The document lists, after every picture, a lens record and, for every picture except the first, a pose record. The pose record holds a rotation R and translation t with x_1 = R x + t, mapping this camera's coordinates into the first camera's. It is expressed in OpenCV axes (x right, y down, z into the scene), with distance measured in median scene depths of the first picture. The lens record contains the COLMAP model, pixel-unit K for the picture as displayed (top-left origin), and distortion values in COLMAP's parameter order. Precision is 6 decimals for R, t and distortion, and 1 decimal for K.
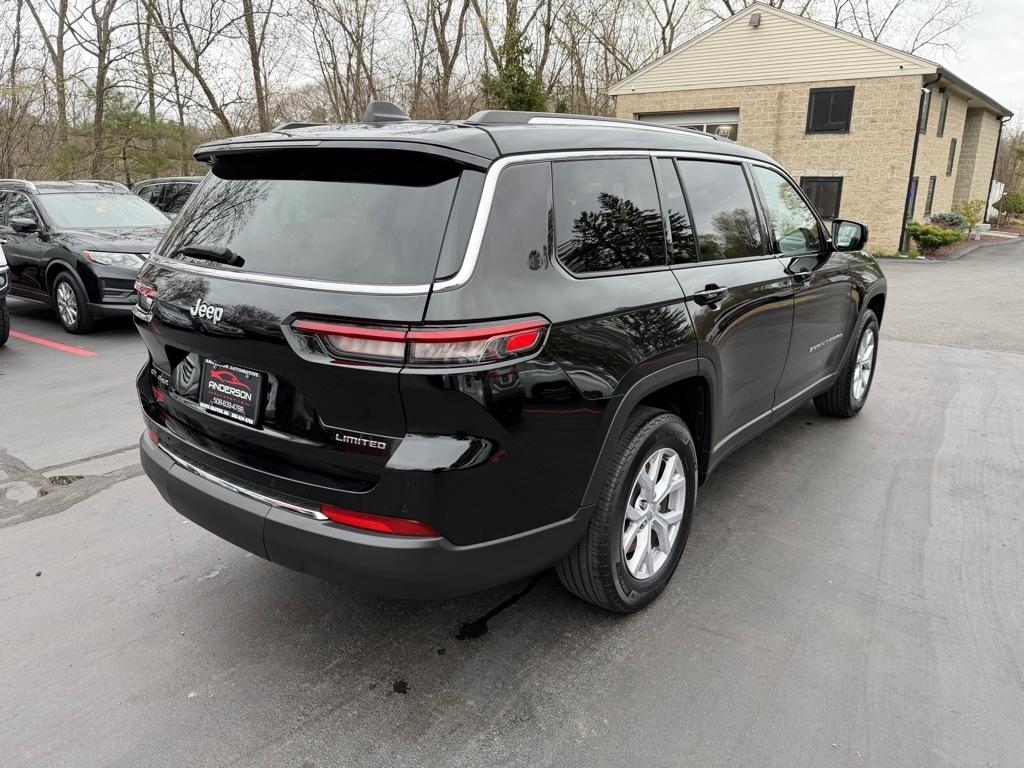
lens RADIAL K [[735.3, 0, 505.5], [0, 735.3, 383.8], [0, 0, 1]] dist [0.024541, -0.032019]
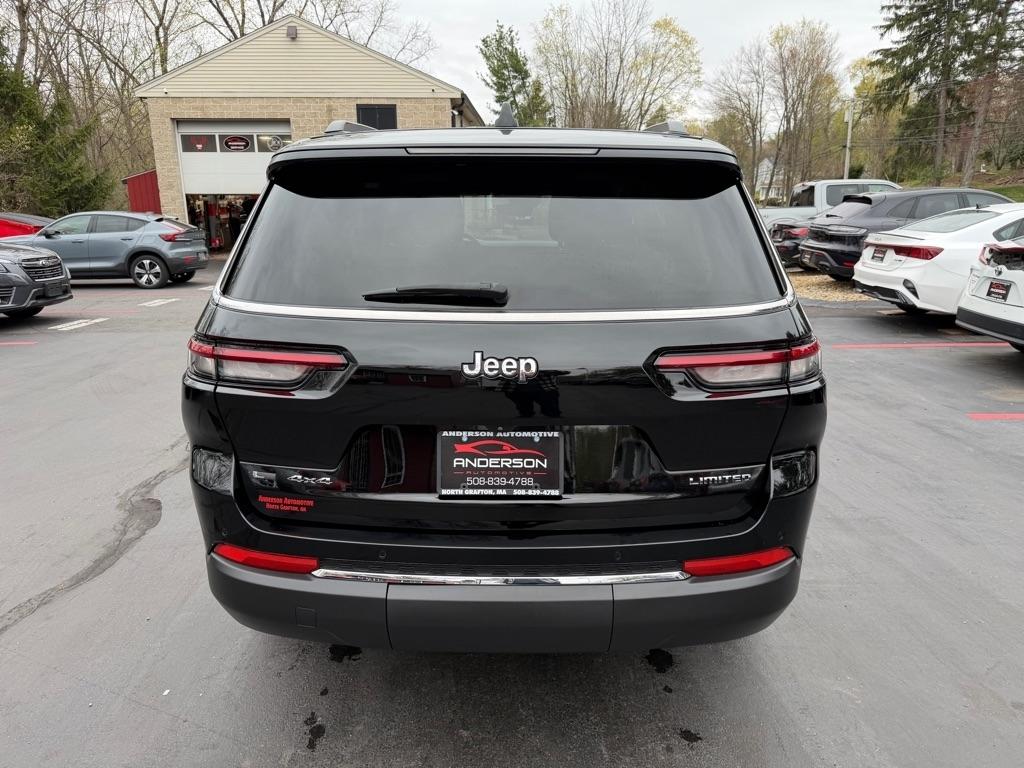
lens RADIAL K [[735.3, 0, 505.5], [0, 735.3, 383.8], [0, 0, 1]] dist [0.024541, -0.032019]
pose [[0.796769, -0.159655, 0.582811, -0.804457], [0.167154, 0.985064, 0.041329, -0.104430], [-0.580705, 0.064490, 0.811556, 0.351396]]
